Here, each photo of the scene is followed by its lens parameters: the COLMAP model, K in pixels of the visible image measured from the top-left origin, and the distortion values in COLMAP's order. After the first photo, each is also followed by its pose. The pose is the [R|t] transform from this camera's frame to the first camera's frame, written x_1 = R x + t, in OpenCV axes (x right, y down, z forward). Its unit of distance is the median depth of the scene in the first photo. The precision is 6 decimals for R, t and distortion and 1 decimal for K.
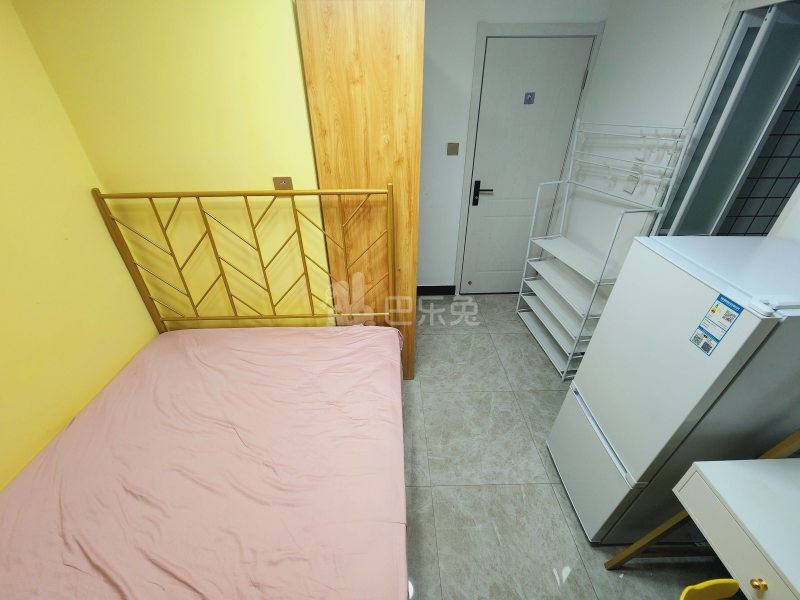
lens RADIAL K [[328.8, 0, 398.1], [0, 328.8, 301.8], [0, 0, 1]] dist [0.001922, 0.000630]
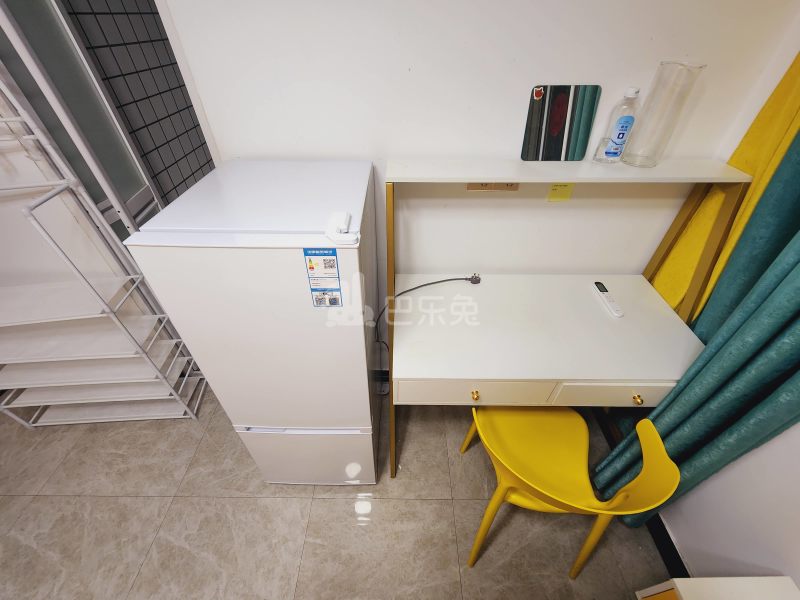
lens RADIAL K [[328.8, 0, 398.1], [0, 328.8, 301.8], [0, 0, 1]] dist [0.001922, 0.000630]
pose [[0.032698, -0.657386, 0.752844, 0.163328], [0.543648, 0.643766, 0.538527, -0.123022], [-0.838676, 0.391674, 0.378437, 0.291897]]
